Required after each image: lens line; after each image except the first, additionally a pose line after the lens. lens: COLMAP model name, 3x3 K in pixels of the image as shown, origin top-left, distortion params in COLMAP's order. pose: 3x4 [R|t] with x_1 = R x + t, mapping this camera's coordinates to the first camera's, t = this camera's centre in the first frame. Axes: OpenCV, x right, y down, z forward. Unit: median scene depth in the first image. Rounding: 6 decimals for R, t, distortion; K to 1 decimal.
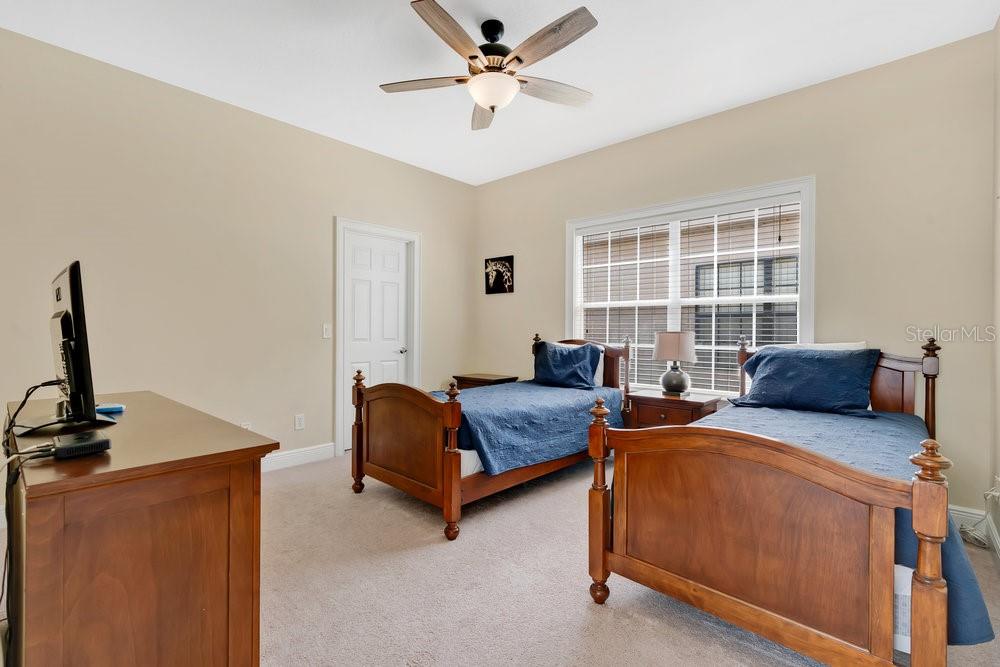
lens RADIAL K [[450.0, 0, 494.6], [0, 450.0, 331.4], [0, 0, 1]] dist [-0.000215, -0.000175]
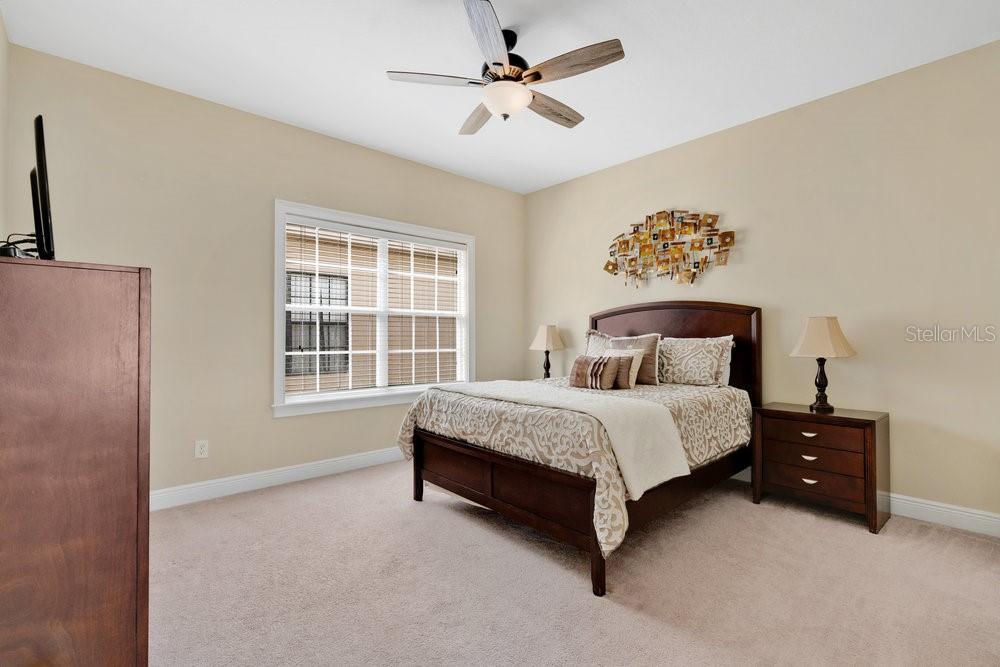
lens RADIAL K [[450.0, 0, 494.6], [0, 450.0, 331.4], [0, 0, 1]] dist [-0.000215, -0.000175]
pose [[0.085224, 0.004523, 0.996352, -0.668500], [0.007959, 0.999955, -0.005221, -0.007234], [-0.996330, 0.008375, 0.085184, 0.624046]]
